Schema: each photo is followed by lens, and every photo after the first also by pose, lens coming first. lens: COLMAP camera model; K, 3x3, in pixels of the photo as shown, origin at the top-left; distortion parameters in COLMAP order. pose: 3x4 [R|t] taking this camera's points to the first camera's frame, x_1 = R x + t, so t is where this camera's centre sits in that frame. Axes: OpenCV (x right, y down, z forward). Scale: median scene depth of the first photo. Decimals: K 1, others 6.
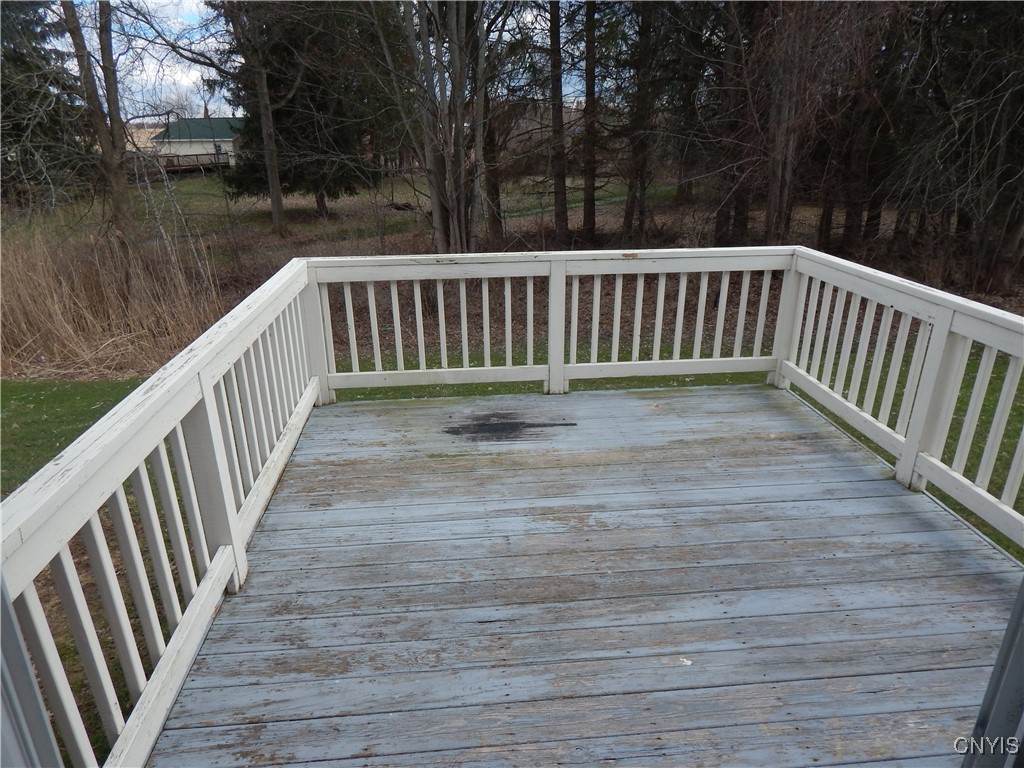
lens RADIAL K [[675.9, 0, 511.1], [0, 675.9, 383.2], [0, 0, 1]] dist [0.002658, -0.011227]
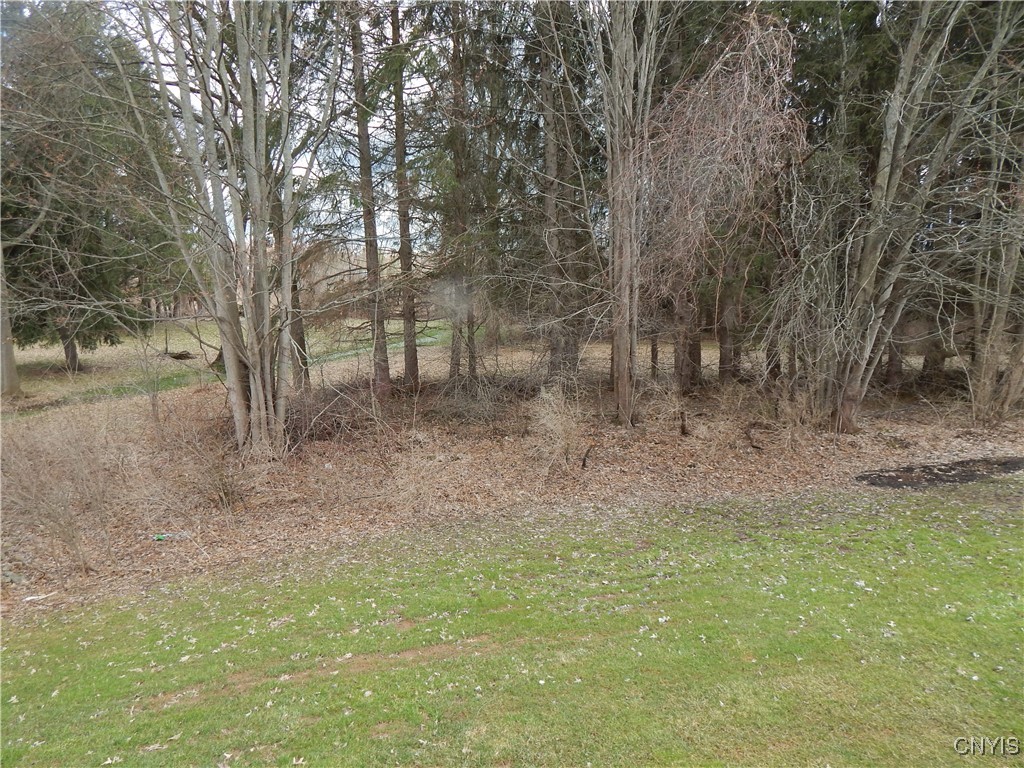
lens RADIAL K [[675.9, 0, 517.3], [0, 675.9, 380.5], [0, 0, 1]] dist [0.002658, -0.011227]
pose [[0.951189, -0.042363, 0.305687, -0.030853], [0.102589, 0.977606, -0.183742, -0.053990], [-0.291057, 0.206134, 0.934235, 0.148476]]
